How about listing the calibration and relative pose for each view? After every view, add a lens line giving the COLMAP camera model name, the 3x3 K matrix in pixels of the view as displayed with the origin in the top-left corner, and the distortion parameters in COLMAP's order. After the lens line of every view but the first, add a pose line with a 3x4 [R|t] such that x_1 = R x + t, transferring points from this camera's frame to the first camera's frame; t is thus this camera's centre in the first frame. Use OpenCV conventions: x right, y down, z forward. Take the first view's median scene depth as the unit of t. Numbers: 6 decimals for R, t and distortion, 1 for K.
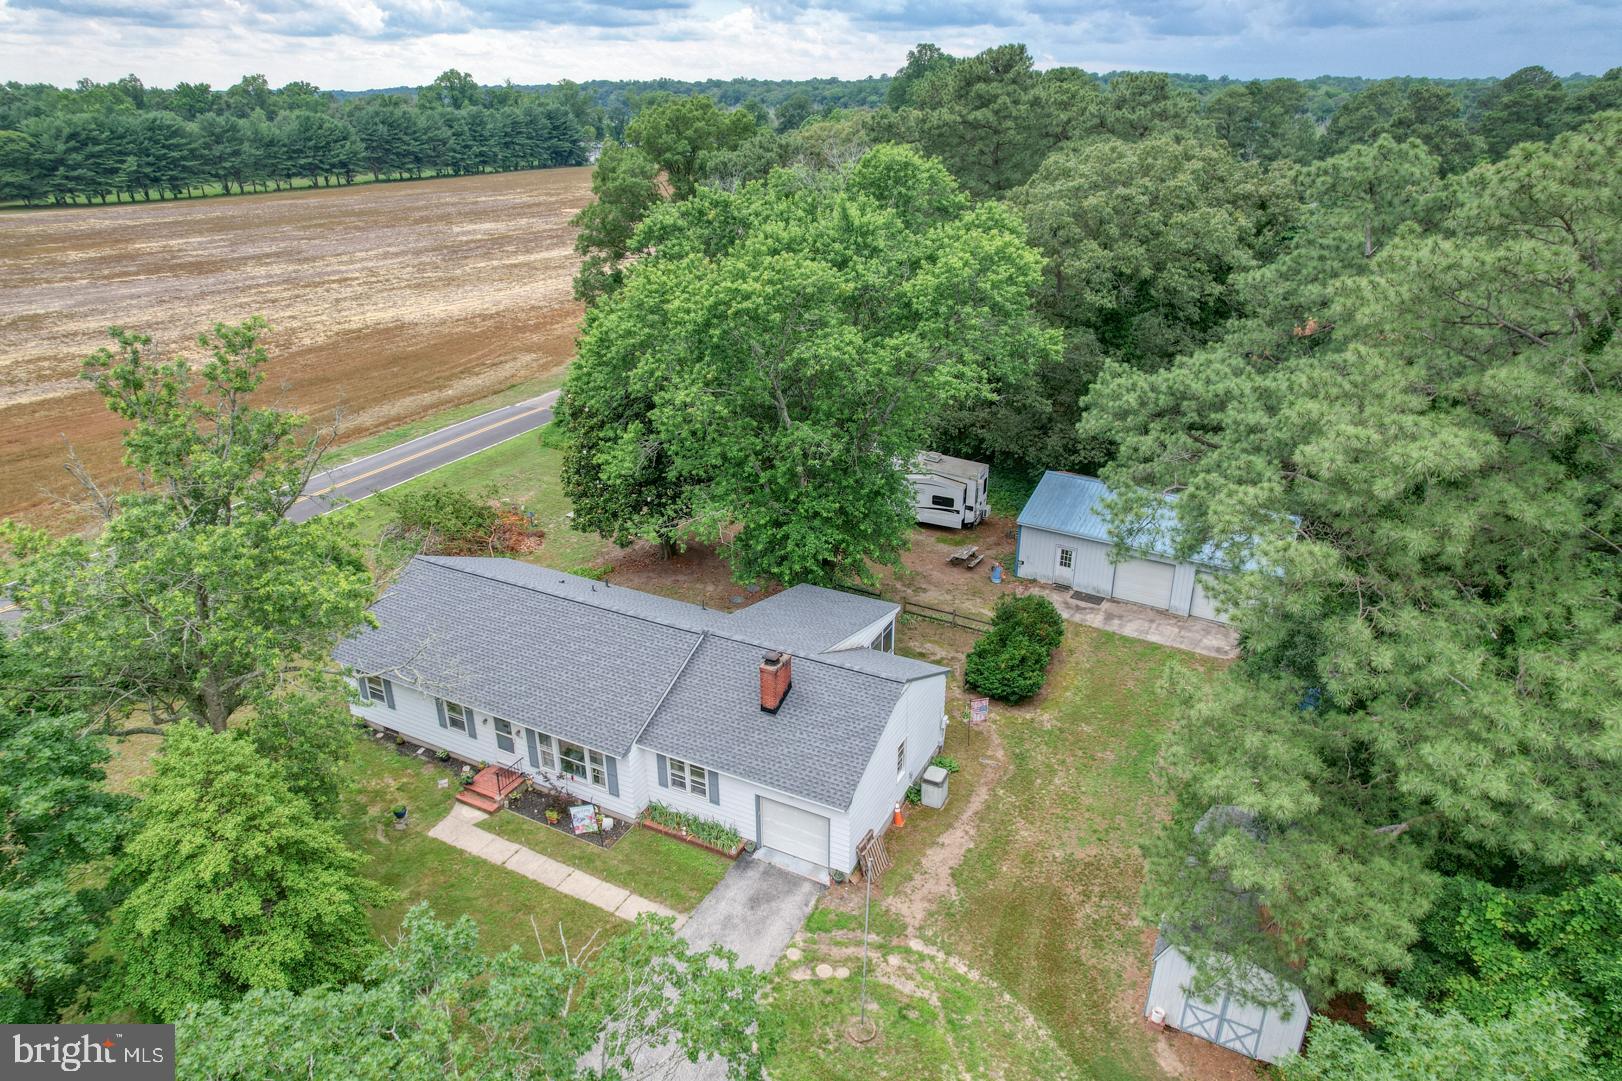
lens RADIAL K [[1021.9, 0, 811.0], [0, 1021.9, 540.5], [0, 0, 1]] dist [-0.067287, 0.056975]
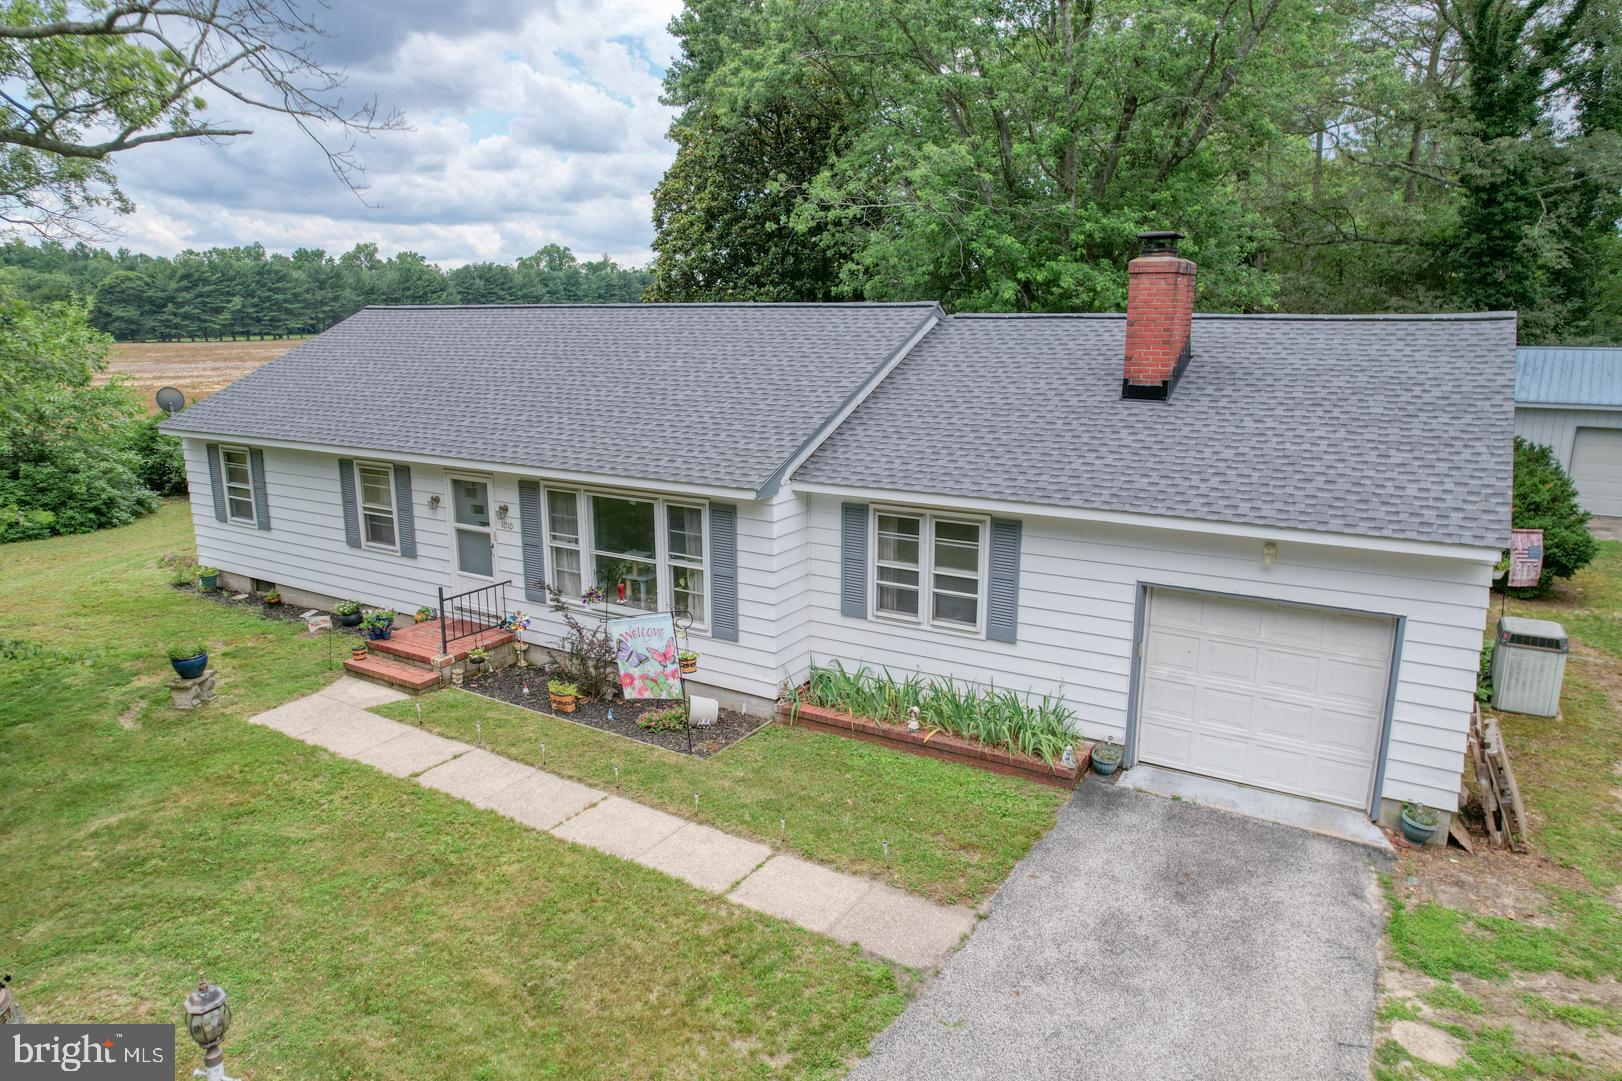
lens RADIAL K [[1021.9, 0, 811.0], [0, 1021.9, 540.5], [0, 0, 1]] dist [-0.067287, 0.056975]
pose [[0.997380, 0.018053, -0.070051, -0.122976], [-0.031228, 0.980933, -0.191819, 0.263882], [0.065253, 0.193504, 0.978927, 0.561932]]
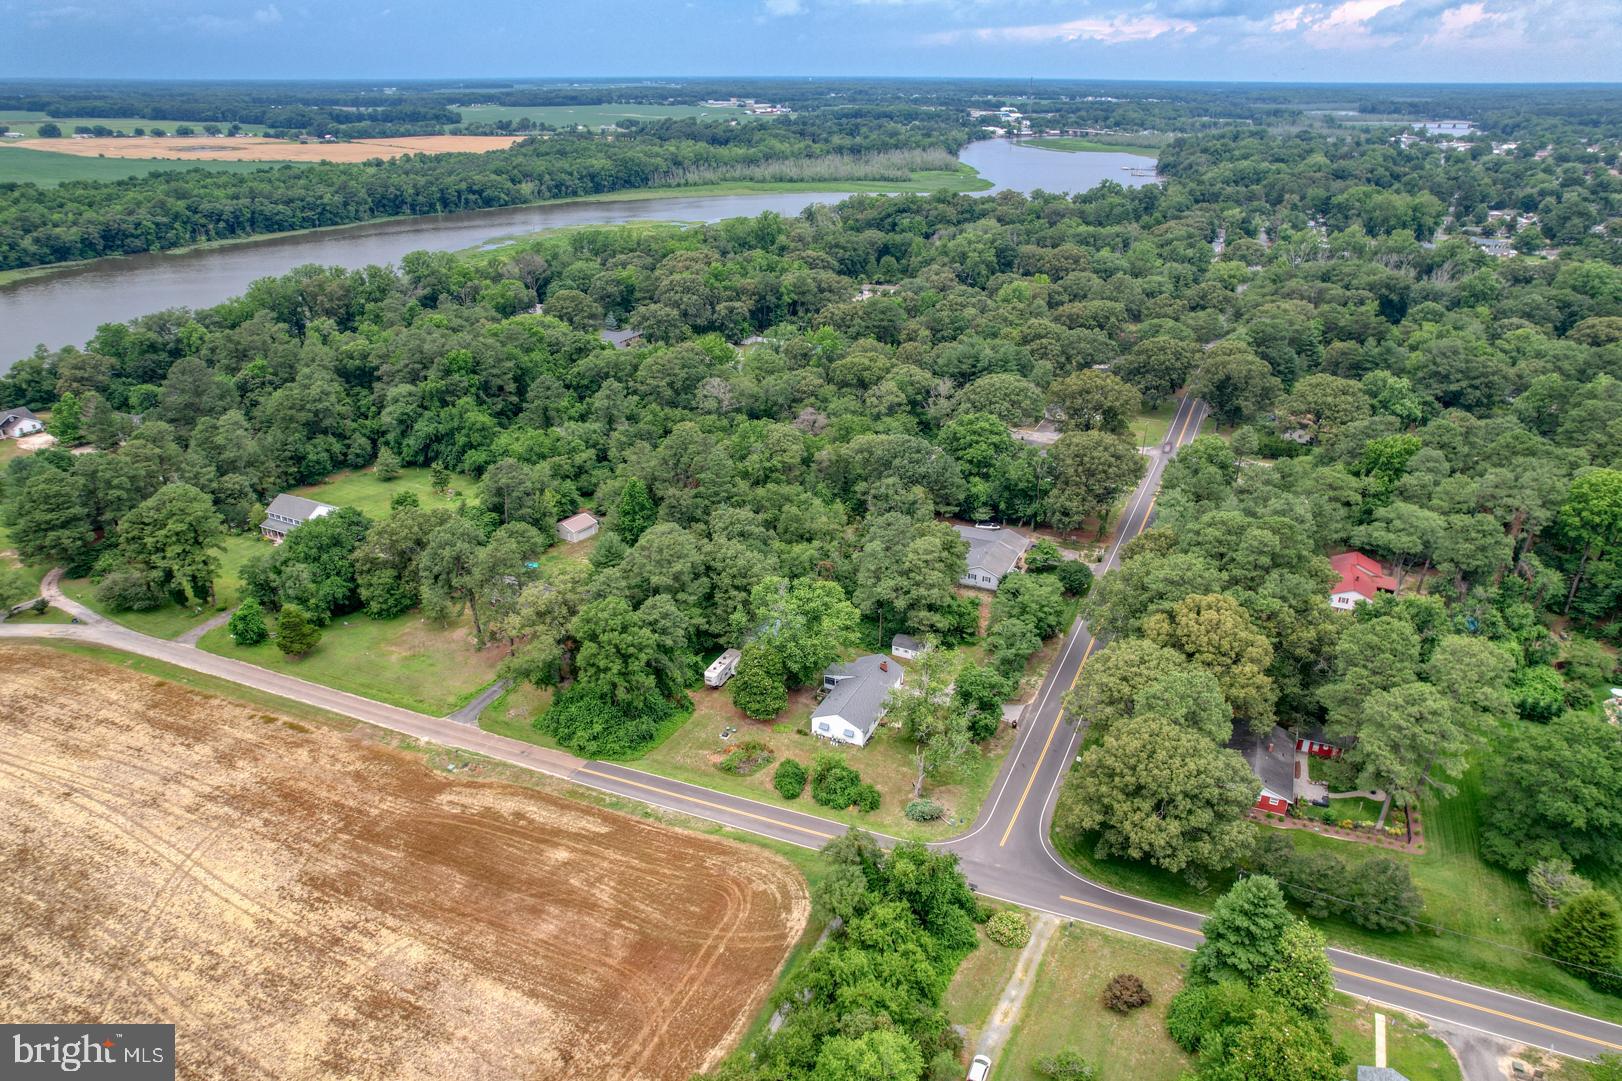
lens RADIAL K [[1021.9, 0, 811.0], [0, 1021.9, 540.5], [0, 0, 1]] dist [-0.067287, 0.056975]
pose [[-0.035617, -0.403518, 0.914278, -4.179915], [0.401138, 0.832152, 0.382898, -2.359987], [-0.915325, 0.380390, 0.132228, 0.334135]]
